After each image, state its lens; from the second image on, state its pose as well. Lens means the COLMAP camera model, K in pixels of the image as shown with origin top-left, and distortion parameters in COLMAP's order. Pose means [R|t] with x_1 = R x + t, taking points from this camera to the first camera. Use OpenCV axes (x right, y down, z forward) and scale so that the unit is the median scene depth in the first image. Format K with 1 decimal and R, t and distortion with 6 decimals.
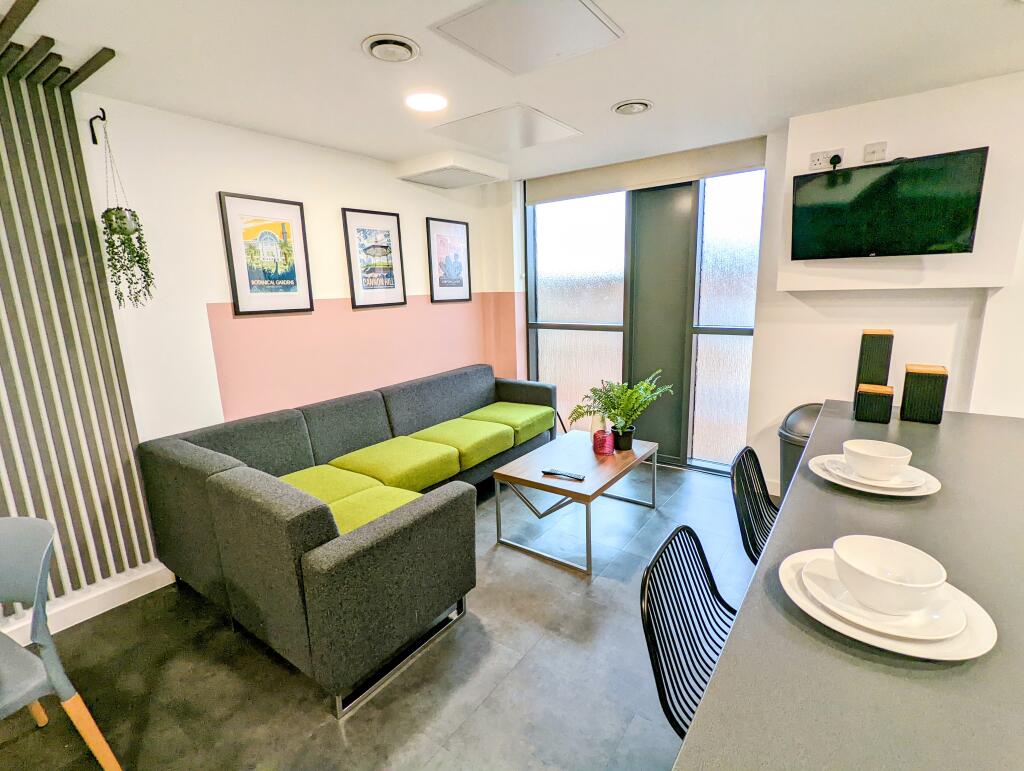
lens RADIAL K [[488.7, 0, 512.1], [0, 488.7, 387.7], [0, 0, 1]] dist [-0.000266, -0.000564]
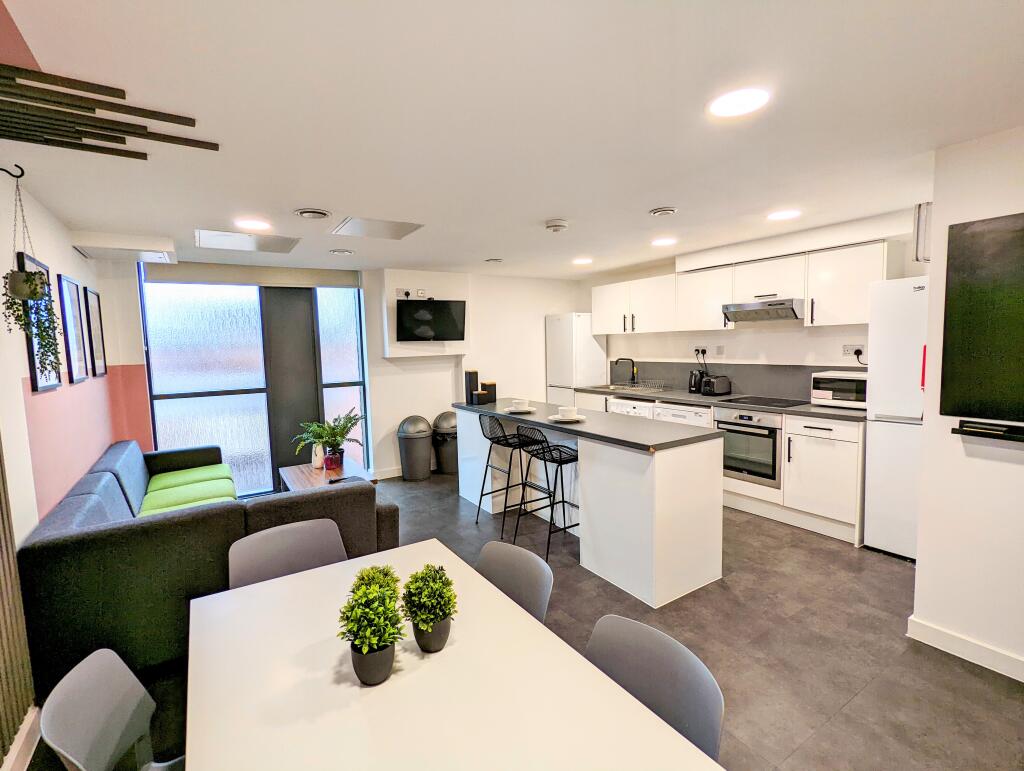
lens RADIAL K [[479.9, 0, 513.1], [0, 479.9, 367.8], [0, 0, 1]] dist [0.000209, -0.000146]
pose [[0.367619, -0.030048, 0.929491, -0.944536], [0.205948, 0.977292, -0.049861, 0.022781], [-0.906886, 0.209756, 0.365459, -0.062715]]
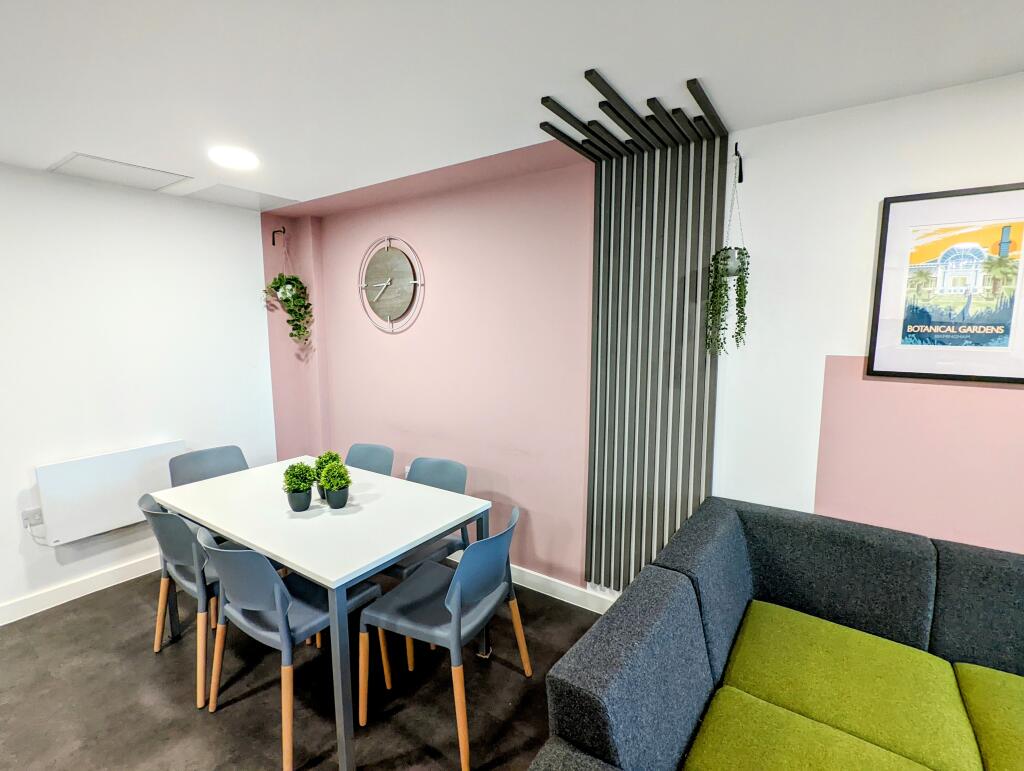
lens RADIAL K [[488.7, 0, 512.1], [0, 488.7, 387.7], [0, 0, 1]] dist [-0.000266, -0.000564]
pose [[0.017452, 0.154962, -0.987766, 0.099316], [-0.205501, 0.967381, 0.148133, -0.119925], [0.978501, 0.200402, 0.048728, 0.442352]]
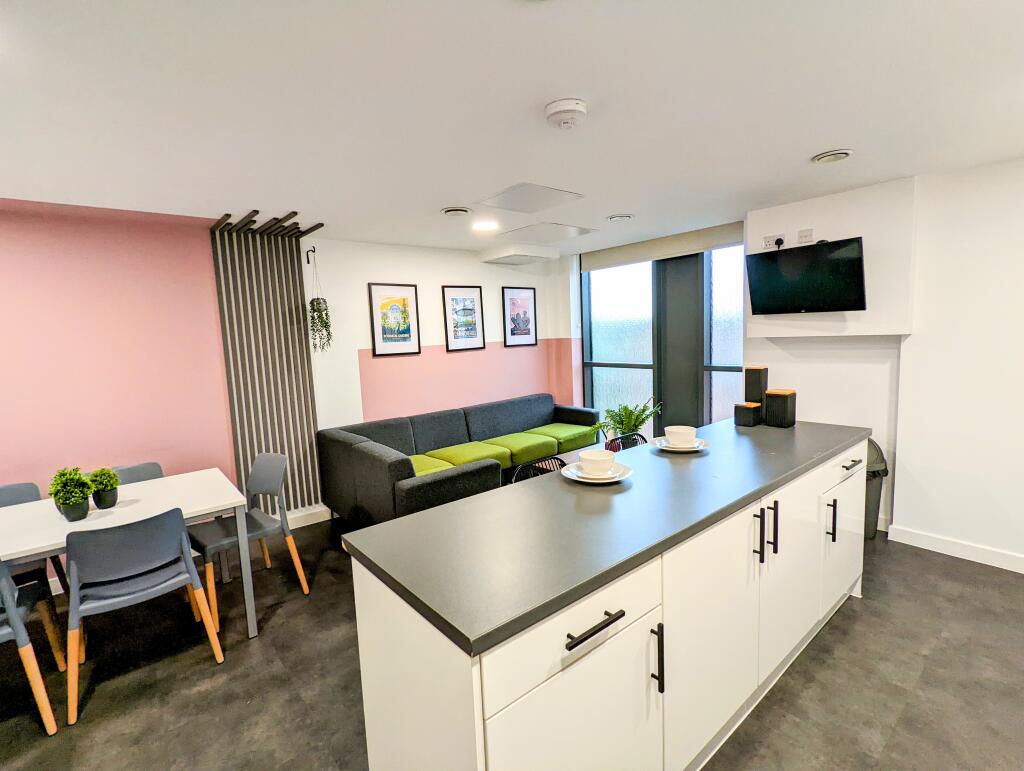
lens RADIAL K [[488.7, 0, 512.1], [0, 488.7, 387.7], [0, 0, 1]] dist [-0.000266, -0.000564]
pose [[0.969293, 0.014762, -0.245465, 0.253798], [-0.034670, 0.996430, -0.076979, 0.057996], [0.243452, 0.083126, 0.966344, -0.405425]]
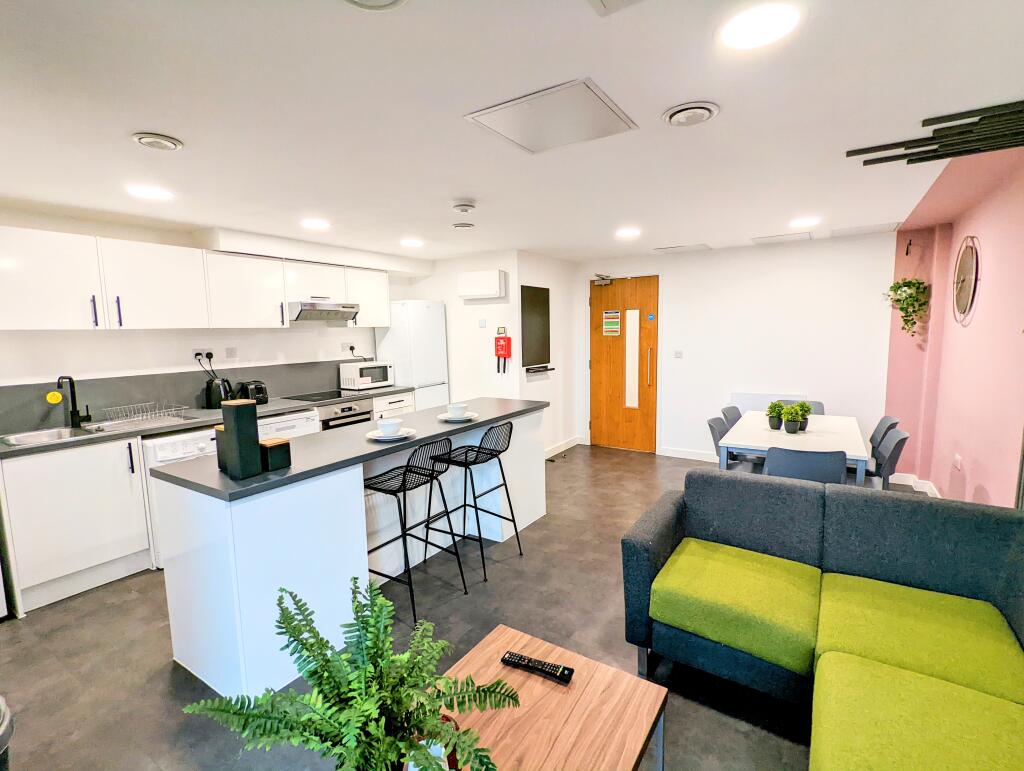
lens RADIAL K [[488.7, 0, 512.1], [0, 488.7, 387.7], [0, 0, 1]] dist [-0.000266, -0.000564]
pose [[-0.997790, 0.054792, -0.037584, 0.120402], [0.039927, 0.946578, 0.319993, -0.302911], [0.053109, 0.317785, -0.946674, 1.327052]]
